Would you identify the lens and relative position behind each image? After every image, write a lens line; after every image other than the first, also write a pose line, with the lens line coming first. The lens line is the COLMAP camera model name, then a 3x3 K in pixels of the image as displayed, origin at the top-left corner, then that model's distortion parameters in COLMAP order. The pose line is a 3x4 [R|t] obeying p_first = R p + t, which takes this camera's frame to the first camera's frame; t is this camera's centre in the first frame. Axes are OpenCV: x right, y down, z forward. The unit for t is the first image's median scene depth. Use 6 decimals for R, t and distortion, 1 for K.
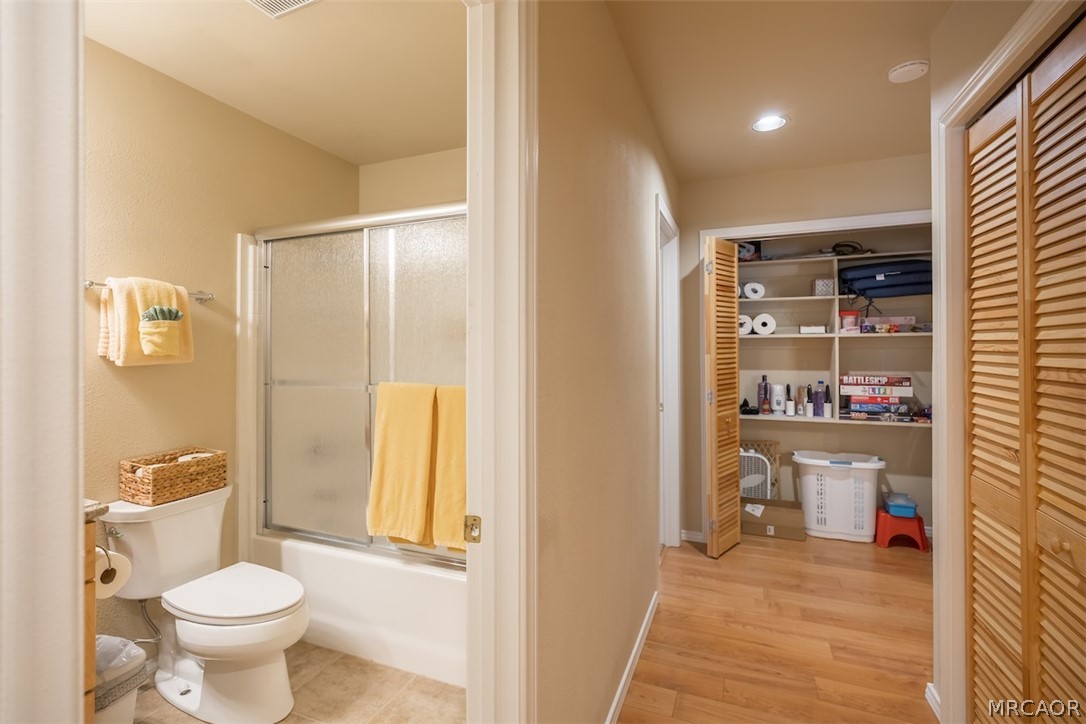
lens RADIAL K [[533.7, 0, 543.0], [0, 533.7, 362.0], [0, 0, 1]] dist [-0.000537, -0.000179]
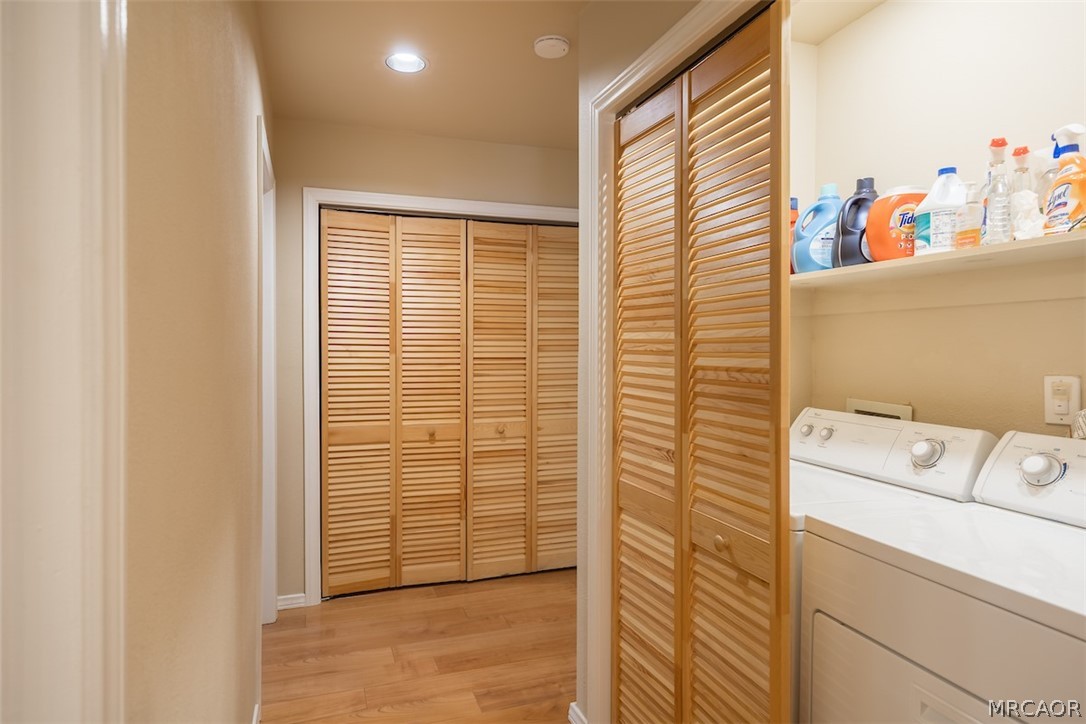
lens RADIAL K [[632.9, 0, 543.0], [0, 632.9, 362.0], [0, 0, 1]] dist [0.012346, -0.000331]
pose [[0.758178, -0.007552, 0.652004, -0.052618], [0.008769, 0.999961, 0.001385, -0.003263], [-0.651989, 0.004667, 0.758214, 0.222647]]
